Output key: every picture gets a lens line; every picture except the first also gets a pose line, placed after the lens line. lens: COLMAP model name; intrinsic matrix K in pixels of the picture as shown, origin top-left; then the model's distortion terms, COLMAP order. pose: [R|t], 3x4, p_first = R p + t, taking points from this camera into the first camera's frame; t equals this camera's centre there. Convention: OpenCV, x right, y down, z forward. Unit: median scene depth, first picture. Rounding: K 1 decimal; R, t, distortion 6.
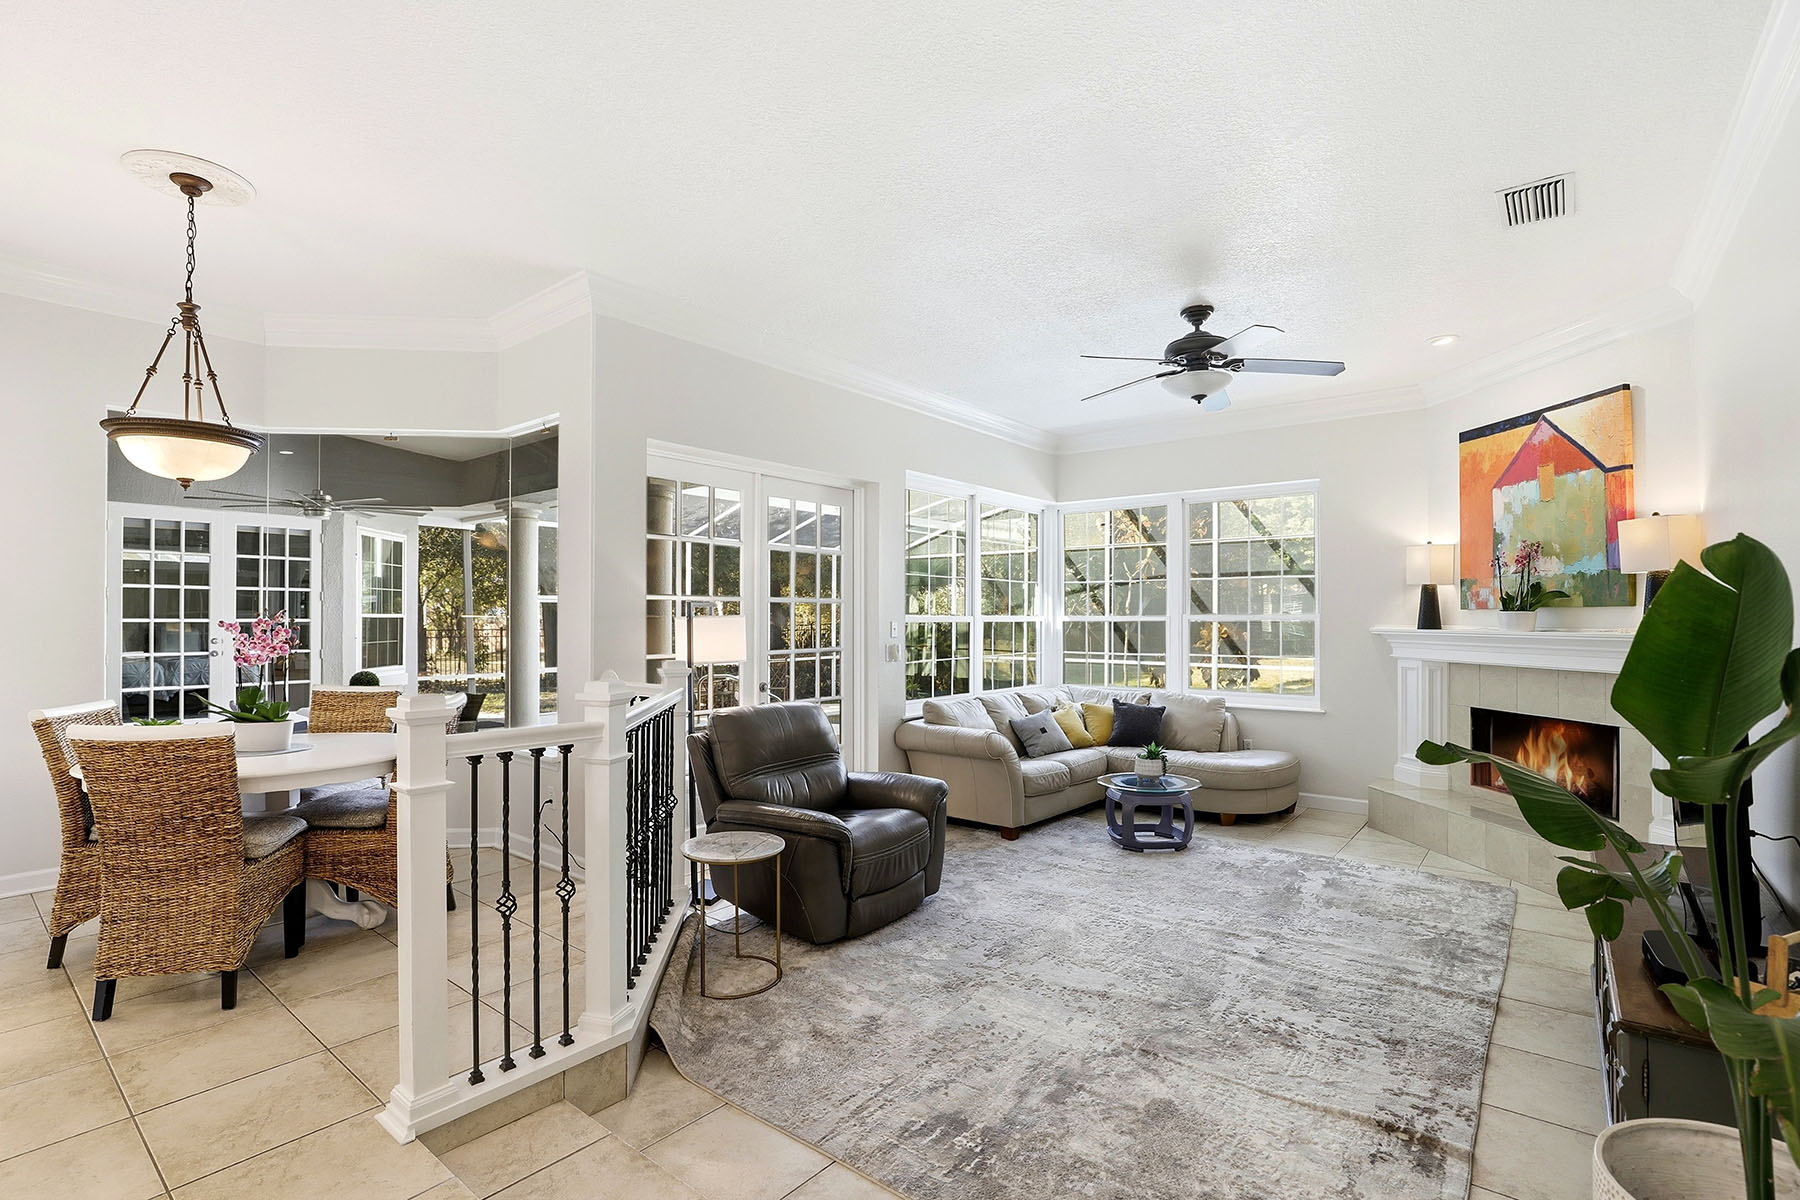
lens RADIAL K [[837.6, 0, 903.3], [0, 837.6, 607.5], [0, 0, 1]] dist [-0.035376, 0.008074]
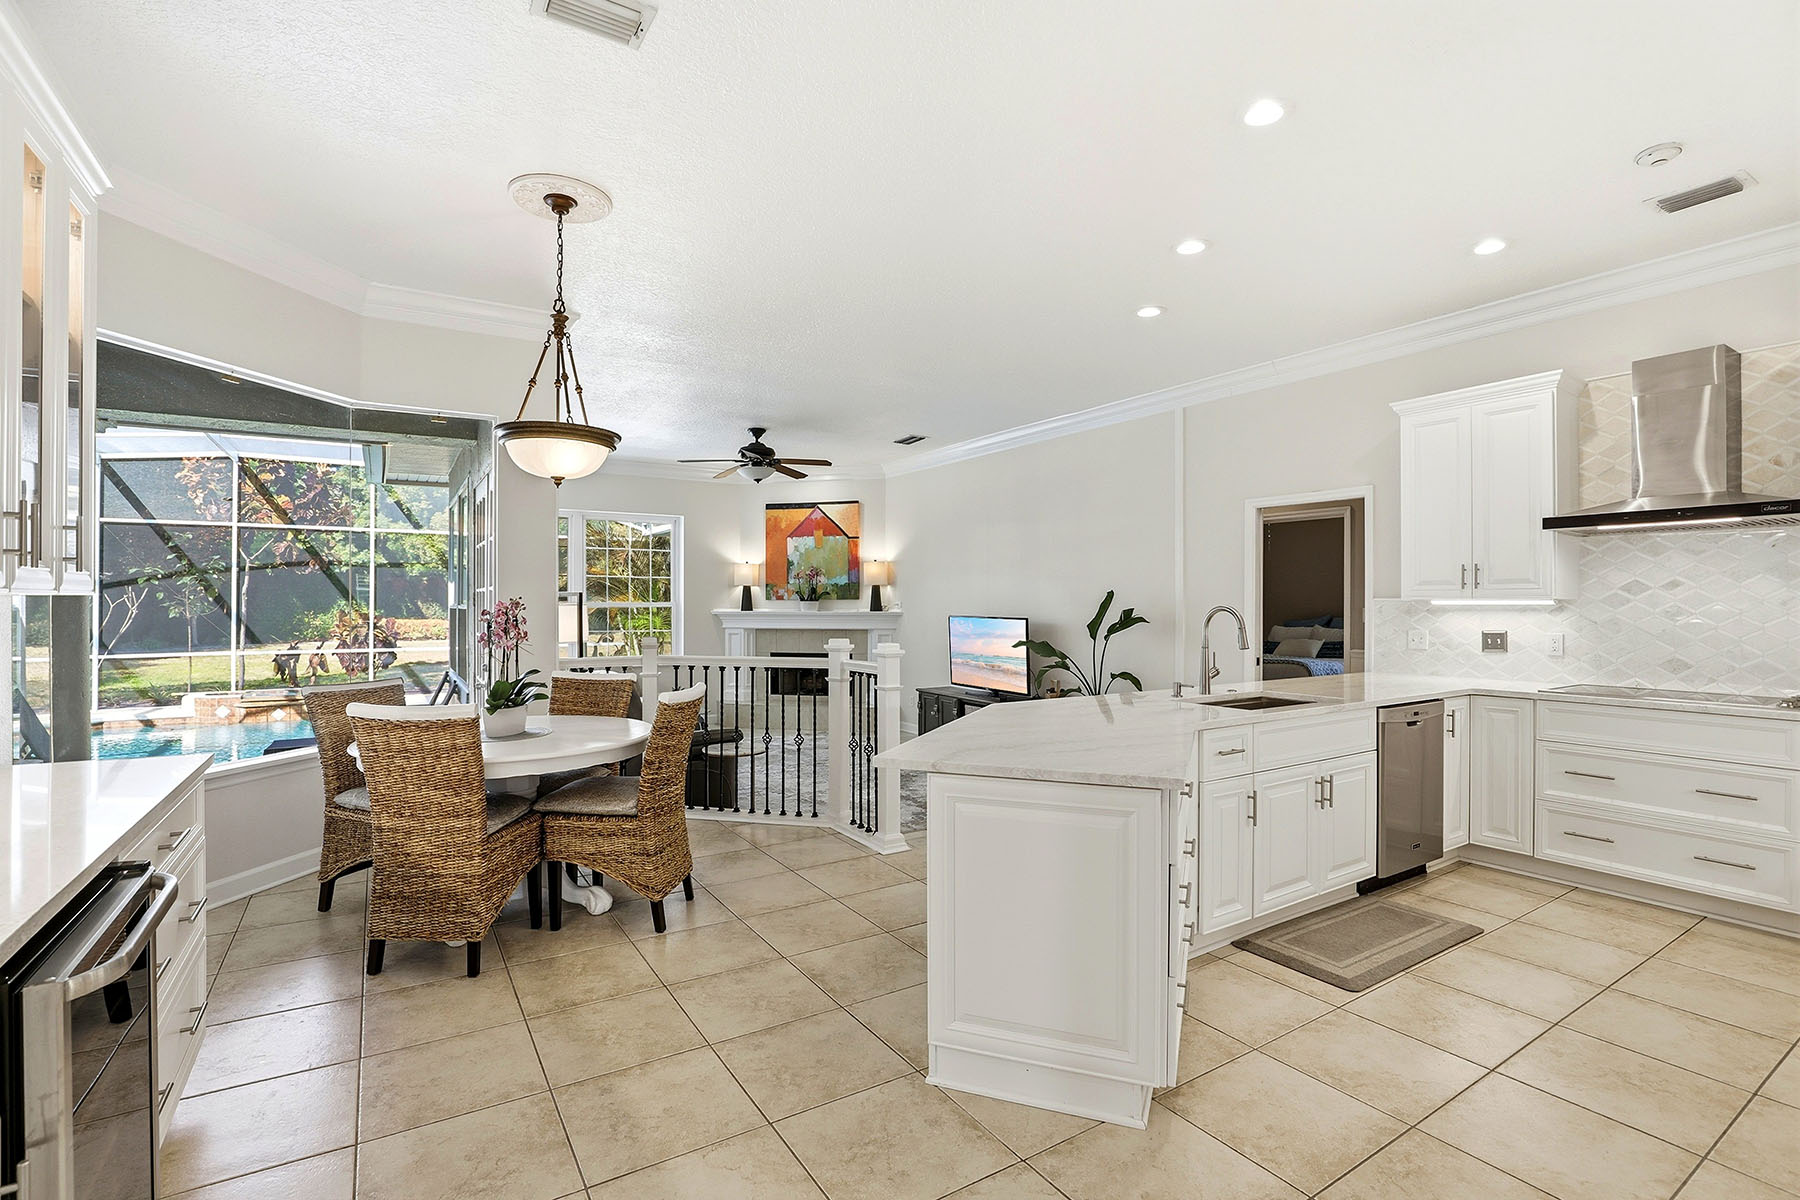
lens RADIAL K [[821.4, 0, 900.0], [0, 821.4, 600.0], [0, 0, 1]] dist [-0.034206, 0.000912]
pose [[0.329237, 0.005085, 0.944234, -1.086238], [-0.010670, 0.999942, -0.001664, 0.002833], [-0.944187, -0.009527, 0.329272, 0.128706]]
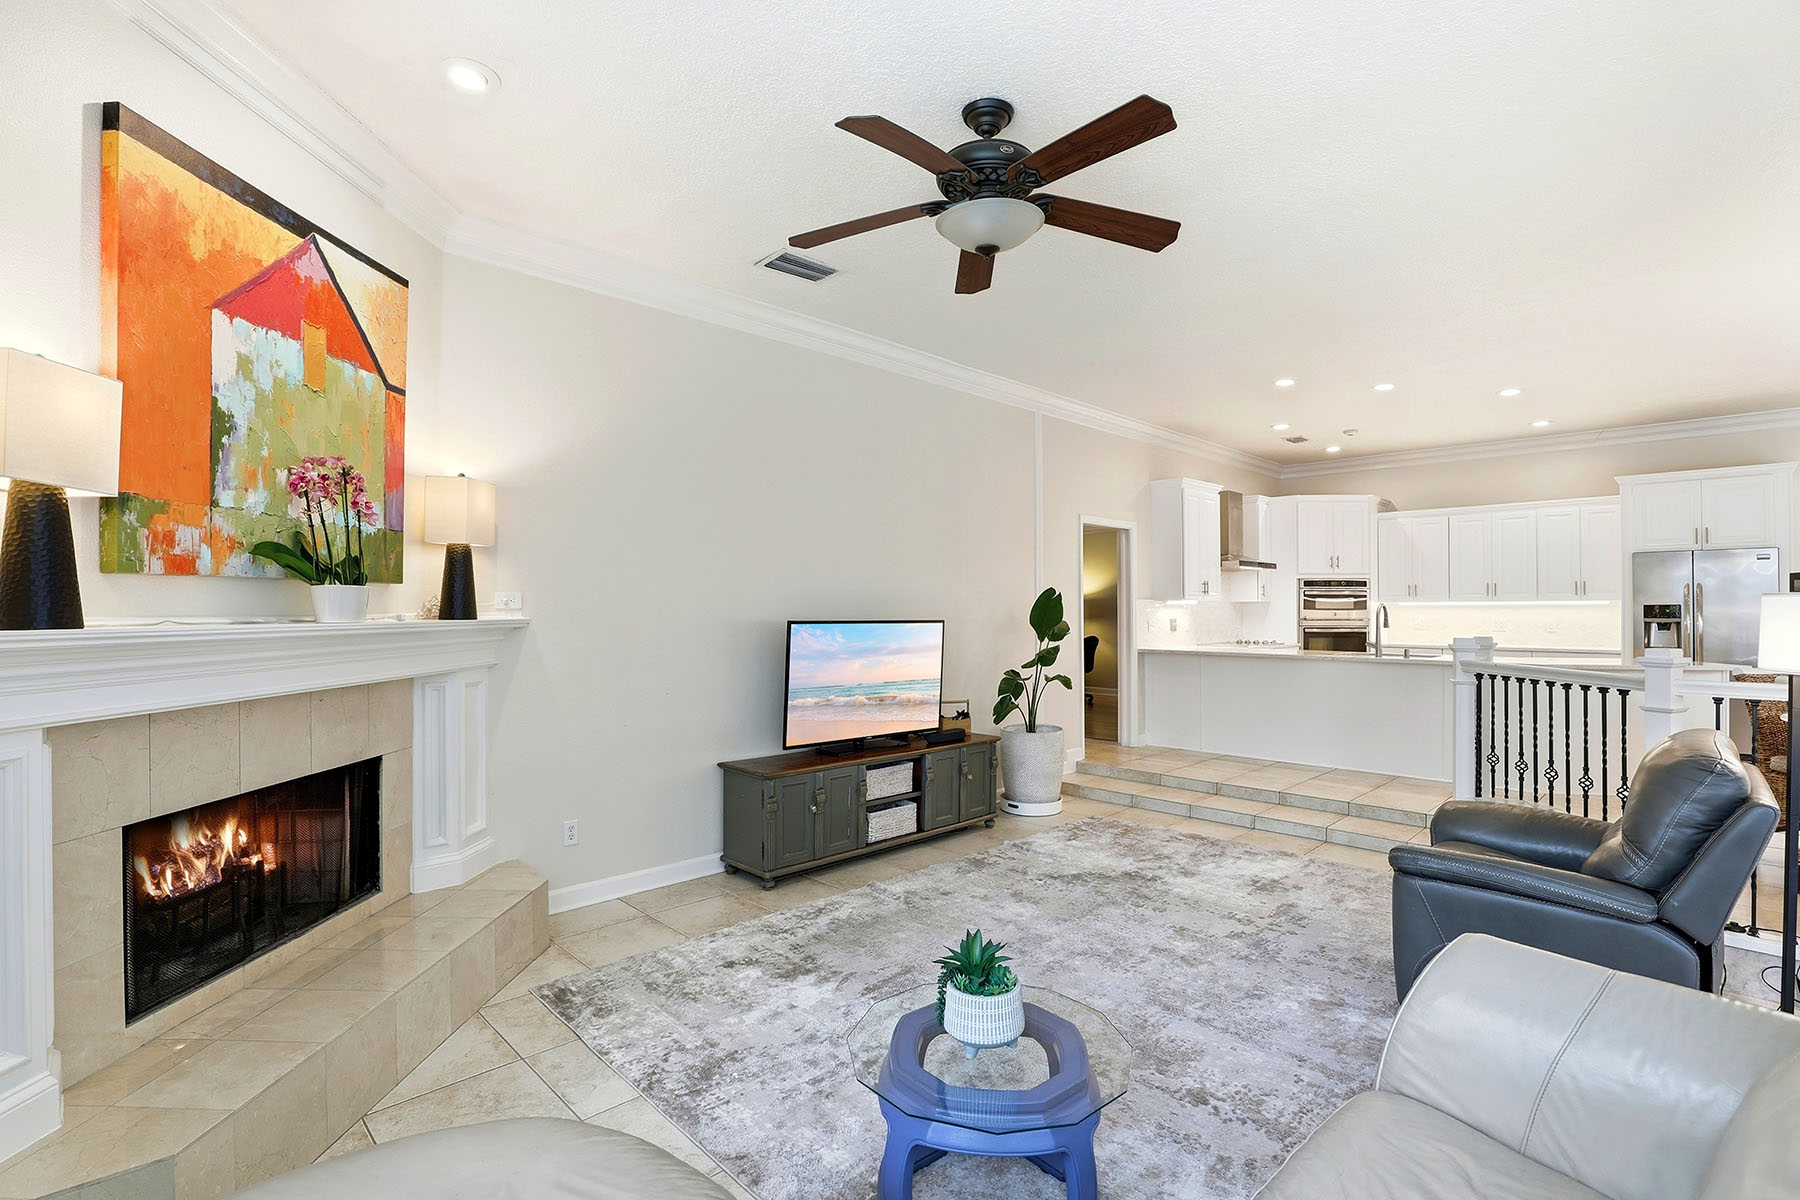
lens RADIAL K [[837.6, 0, 903.3], [0, 837.6, 607.5], [0, 0, 1]] dist [-0.035376, 0.008074]
pose [[-0.992289, 0.003869, 0.123884, 0.314070], [0.002252, 0.999910, -0.013192, 0.026972], [-0.123923, -0.012811, -0.992209, 1.499415]]
